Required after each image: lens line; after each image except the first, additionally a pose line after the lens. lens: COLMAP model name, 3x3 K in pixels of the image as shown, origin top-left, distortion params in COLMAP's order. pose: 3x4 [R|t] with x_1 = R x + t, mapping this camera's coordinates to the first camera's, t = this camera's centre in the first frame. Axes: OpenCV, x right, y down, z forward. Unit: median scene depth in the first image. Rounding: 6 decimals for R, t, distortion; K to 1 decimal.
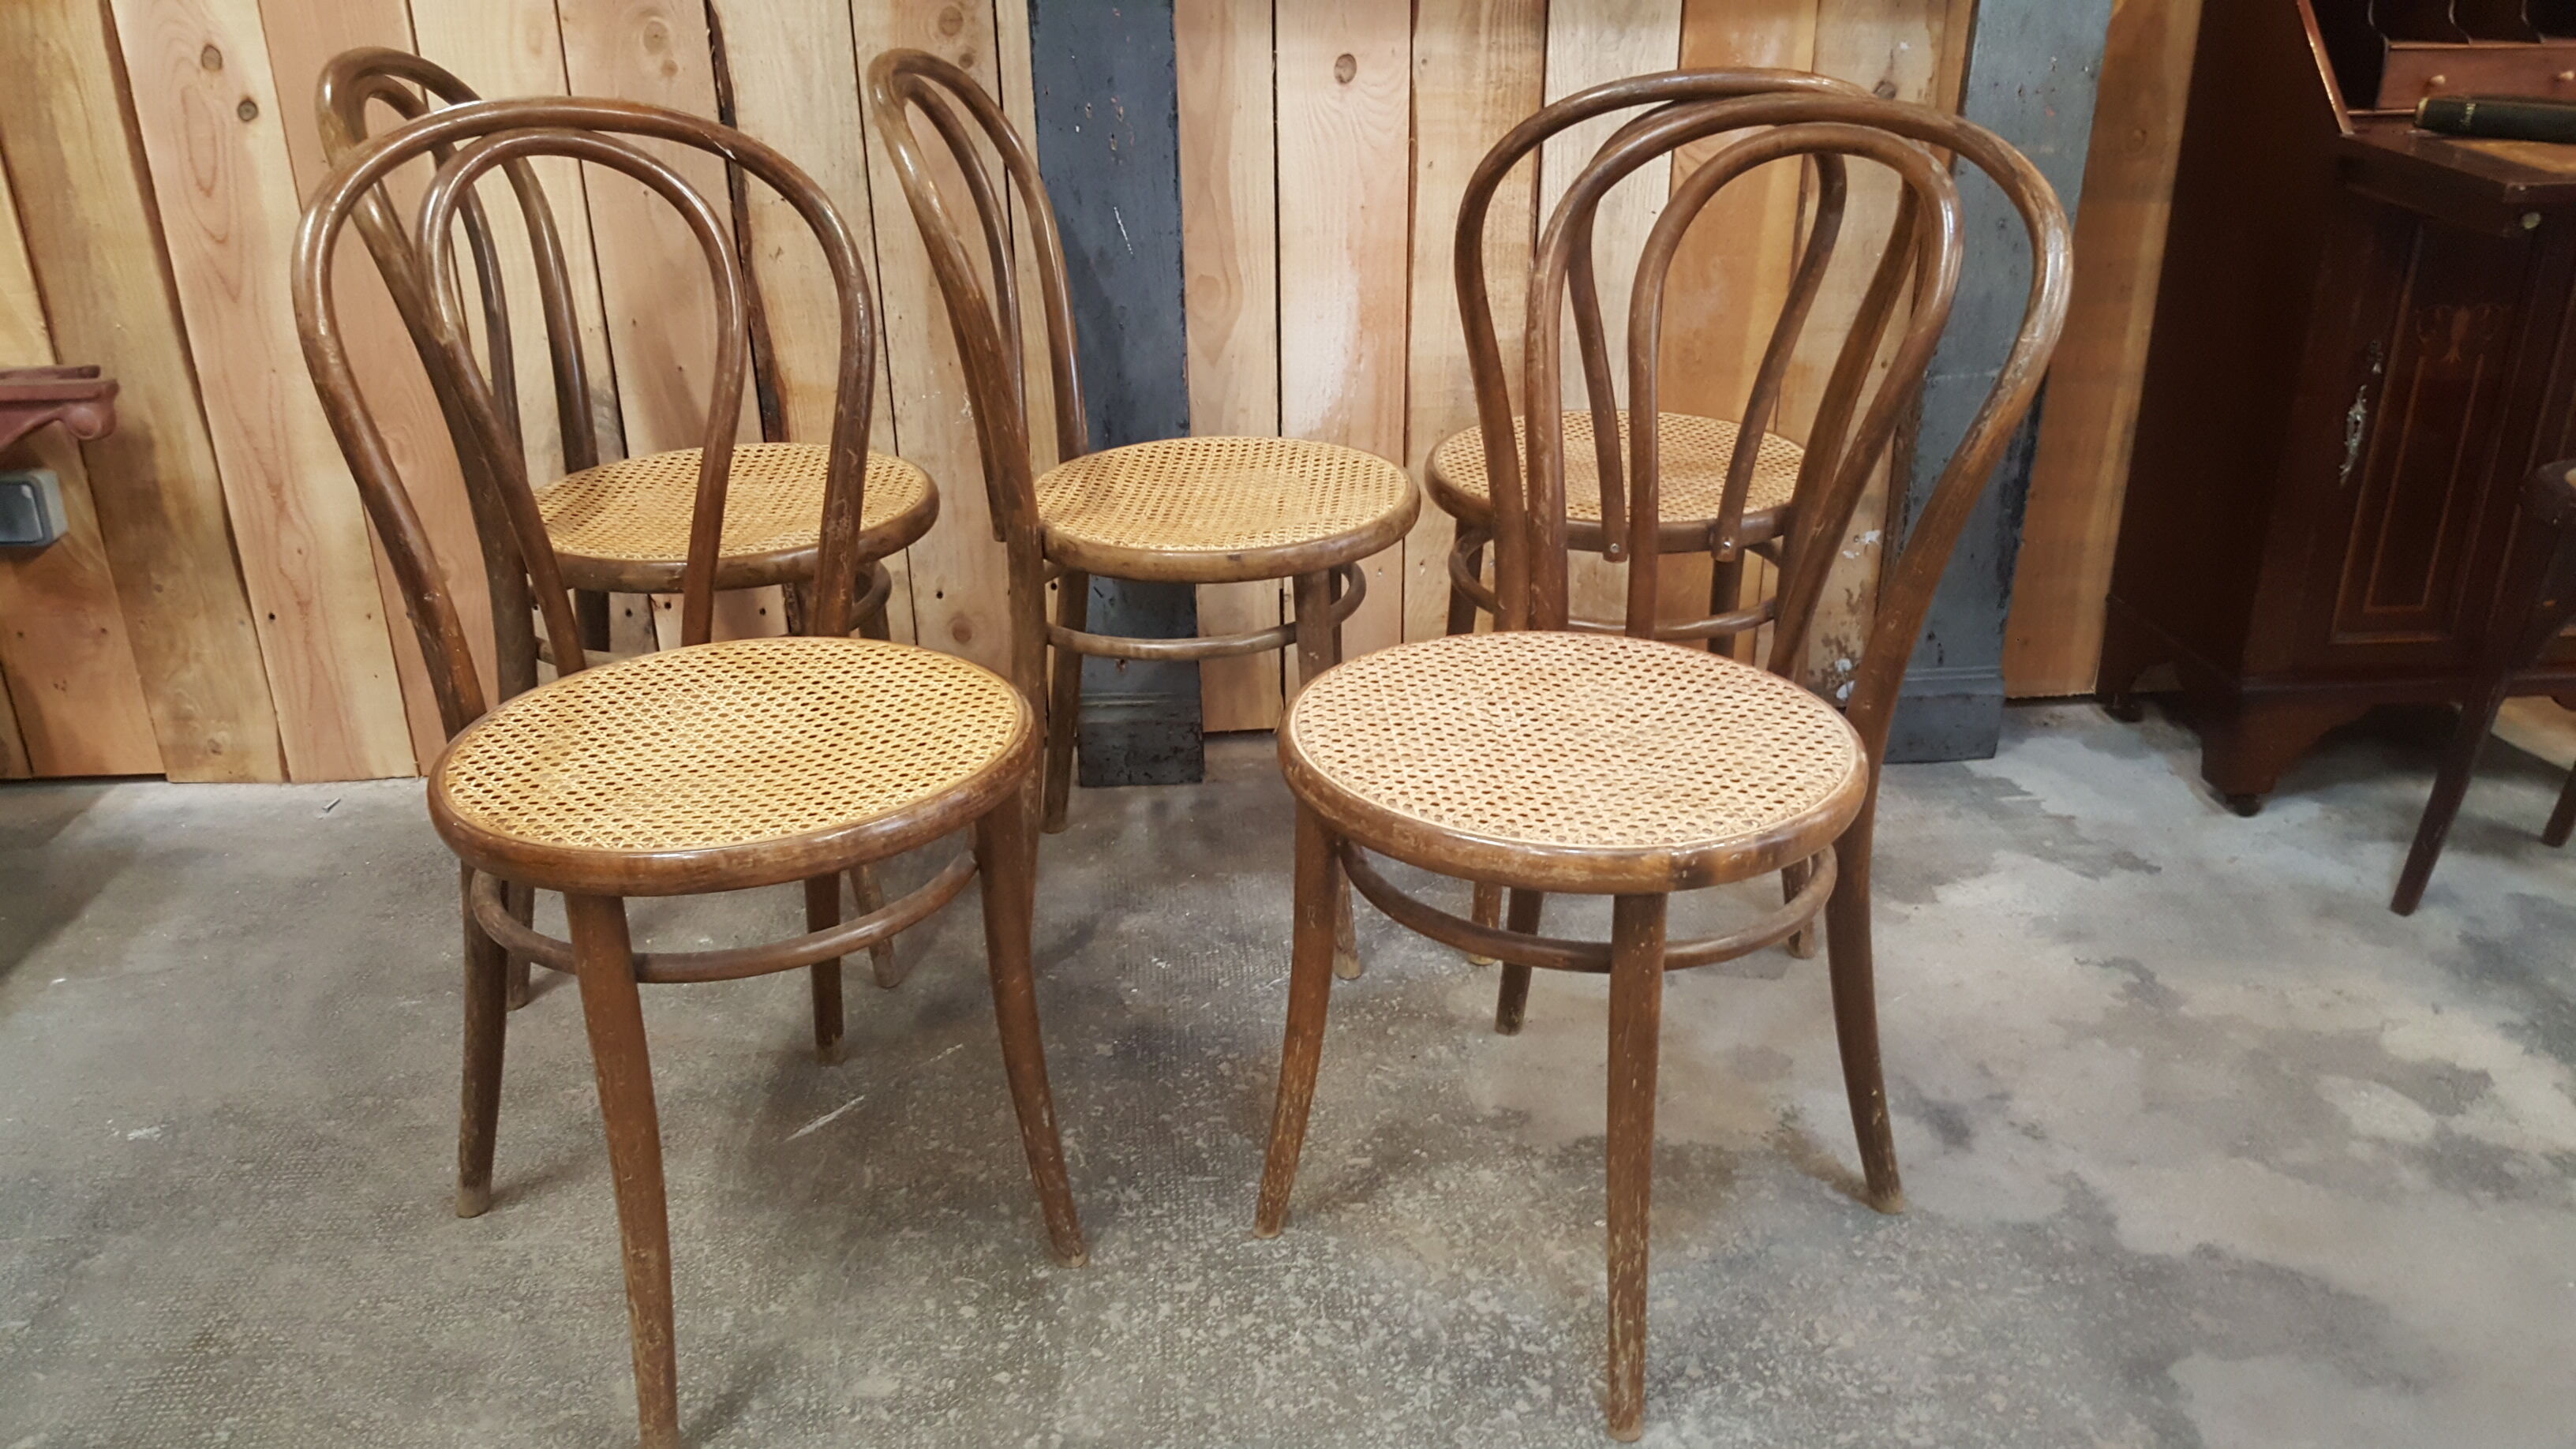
lens RADIAL K [[1910.1, 0, 1231.3], [0, 1910.1, 769.0], [0, 0, 1]] dist [0.147308, -0.249187]
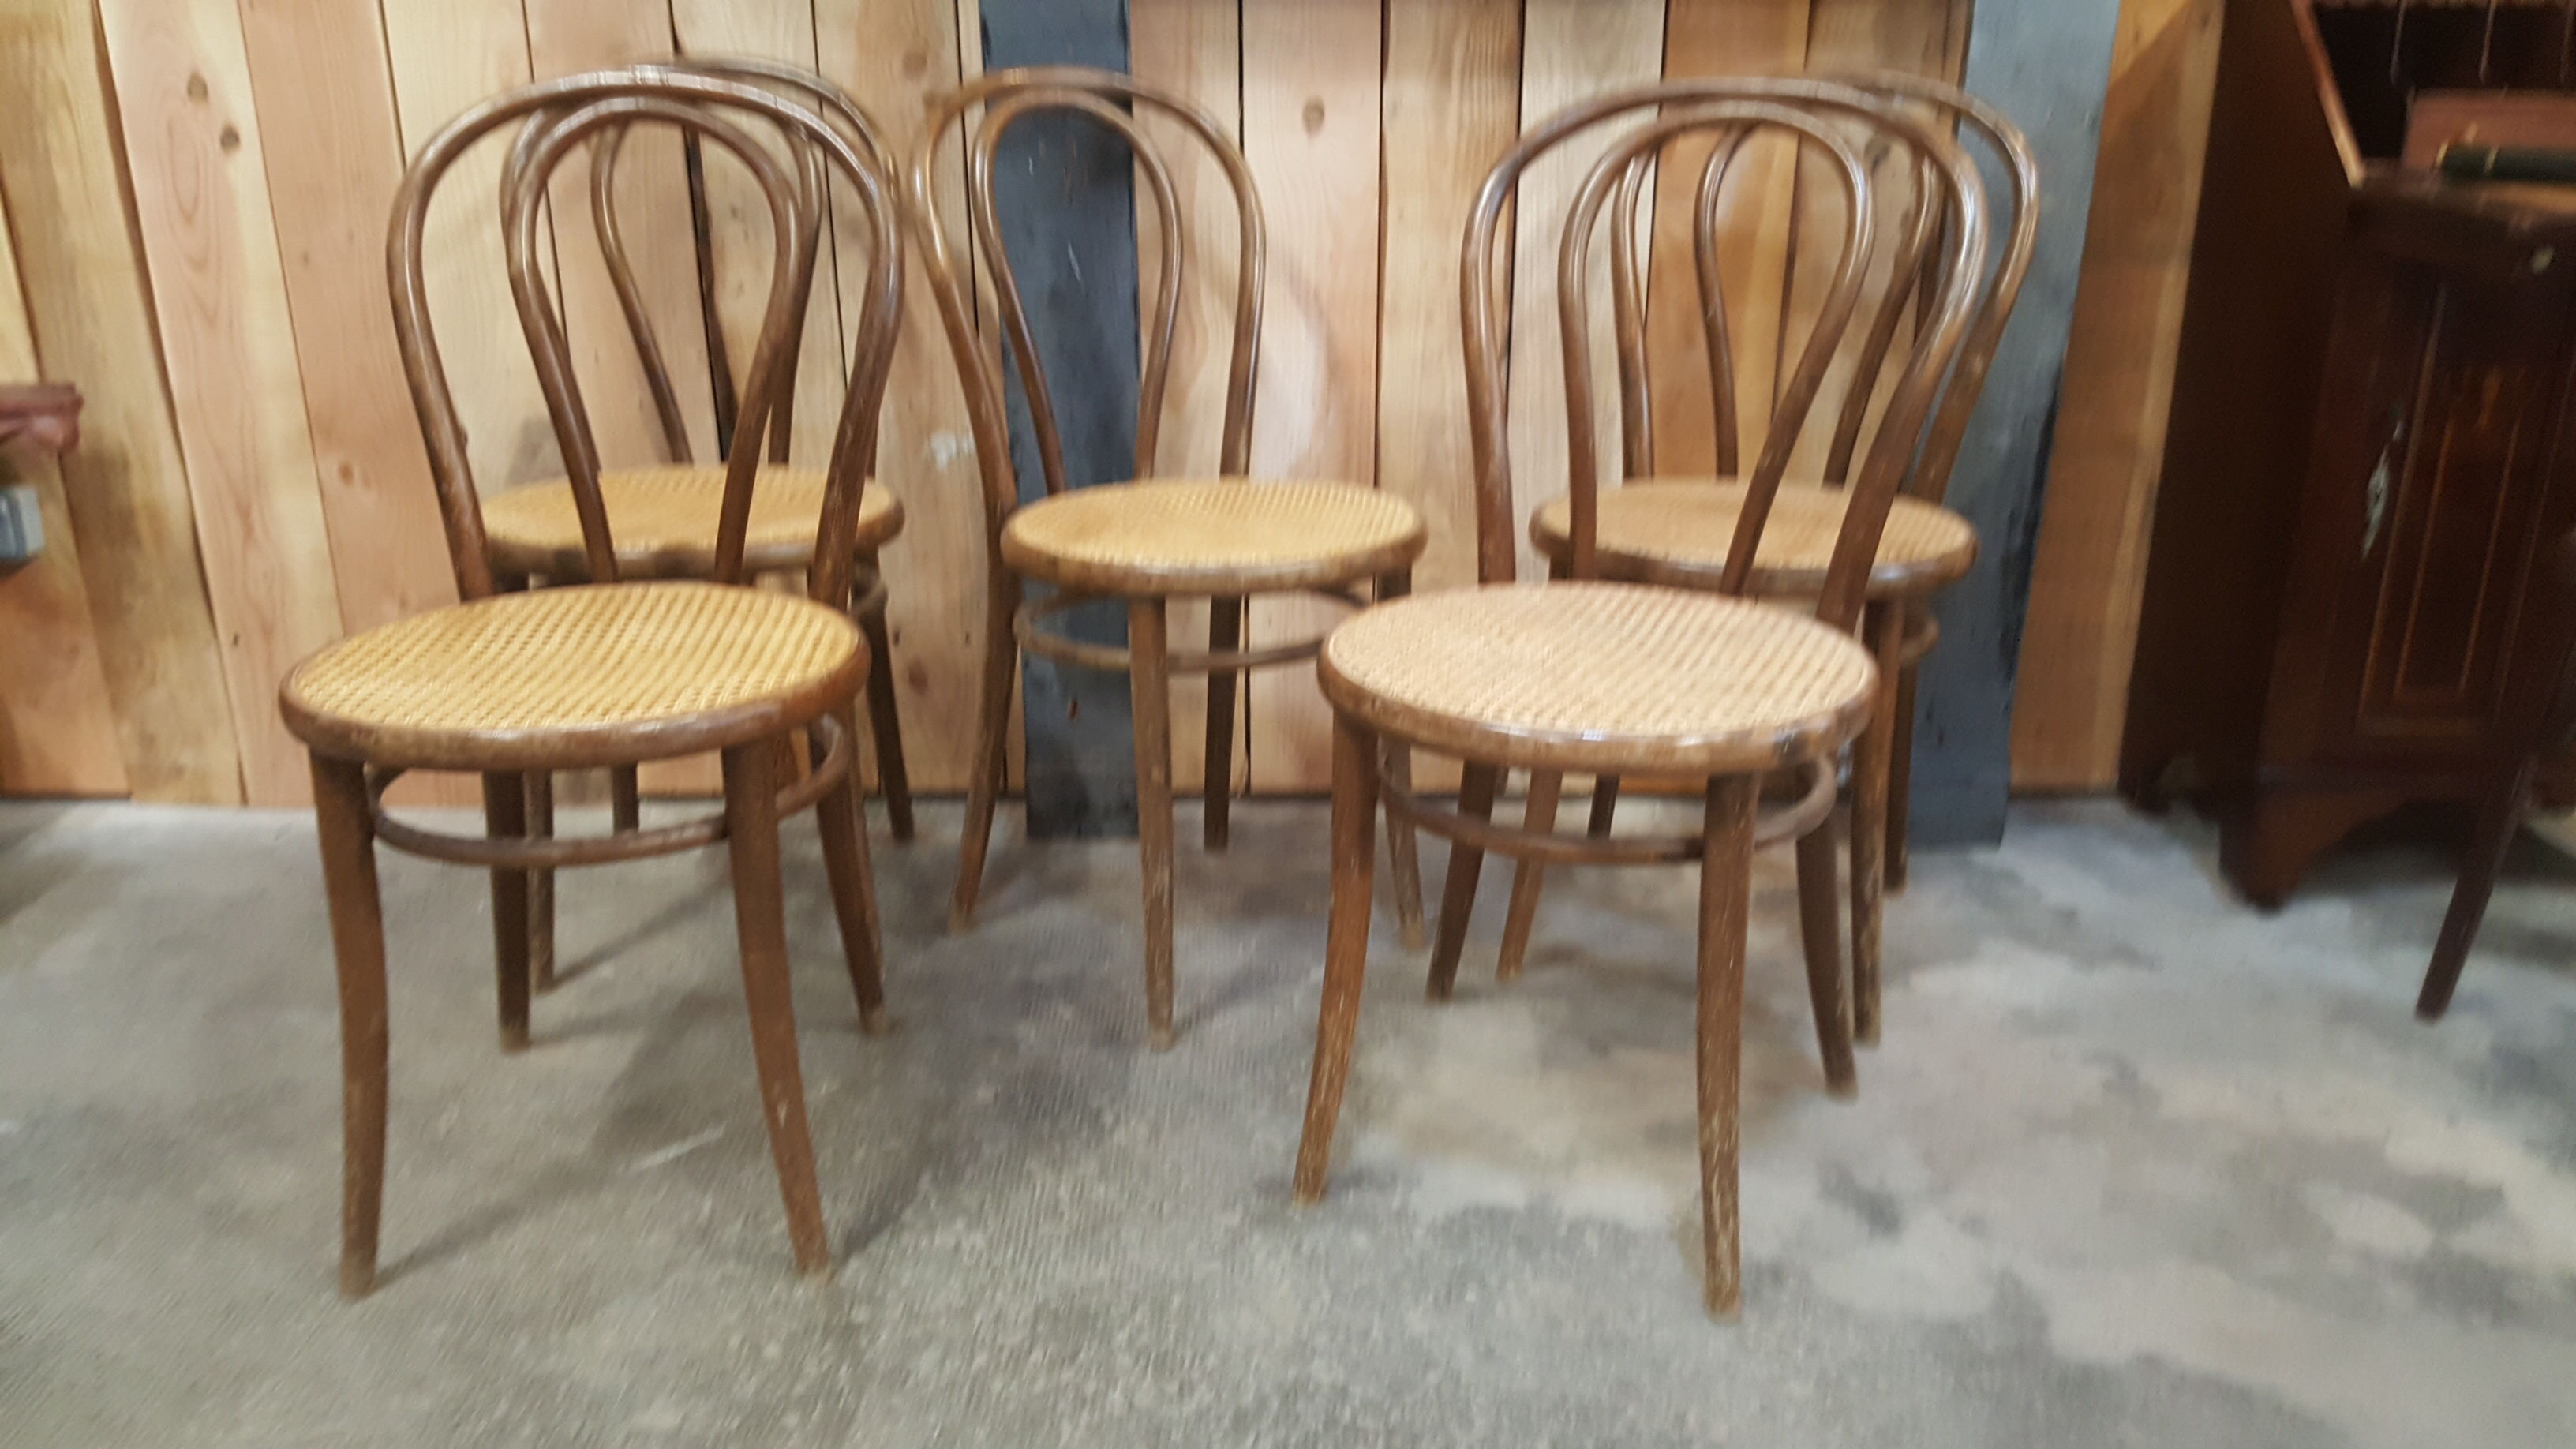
lens RADIAL K [[1902.3, 0, 1224.4], [0, 1902.3, 768.5], [0, 0, 1]] dist [0.144719, -0.255327]
pose [[0.996506, 0.033901, -0.076327, 0.120843], [-0.039393, 0.996652, -0.071641, 0.050054], [0.073643, 0.074397, 0.994506, 0.057880]]
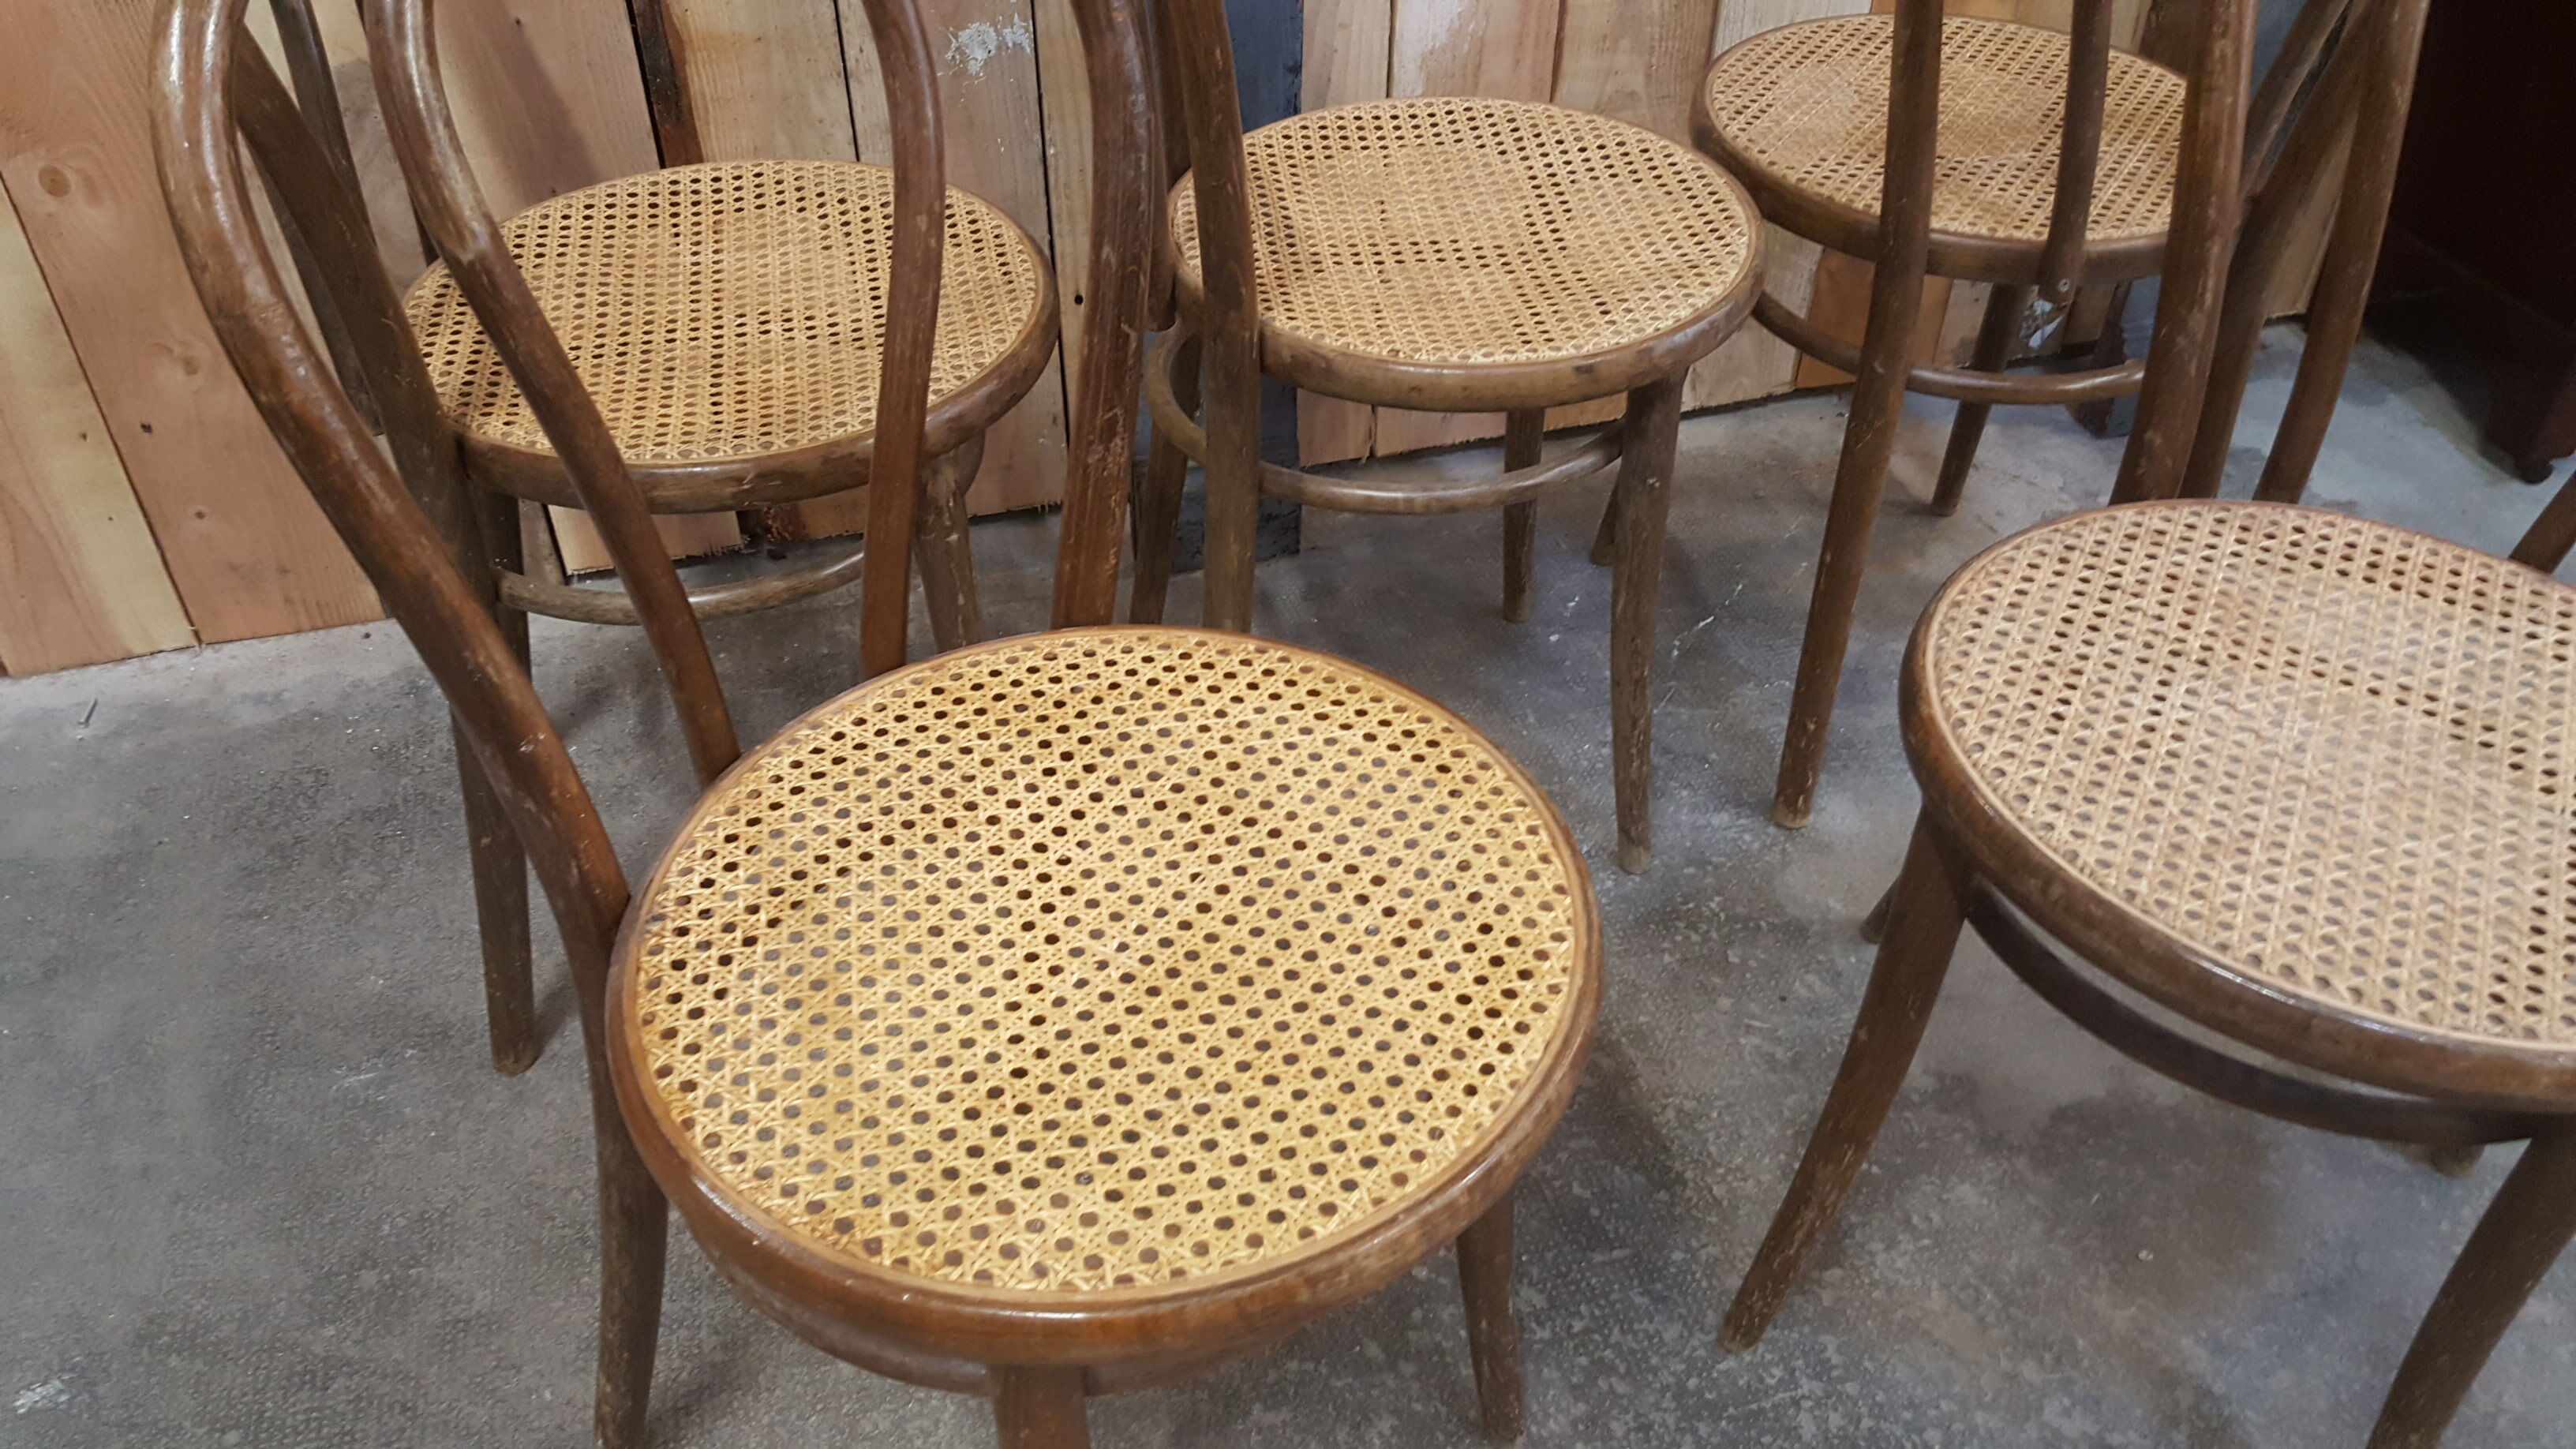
lens RADIAL K [[1917.7, 0, 1191.0], [0, 1917.7, 760.5], [0, 0, 1]] dist [0.095671, -0.155074]
pose [[0.980283, -0.118218, 0.158331, -0.247795], [0.069741, 0.956716, 0.282545, -0.174453], [-0.184880, -0.265932, 0.946097, 0.352841]]
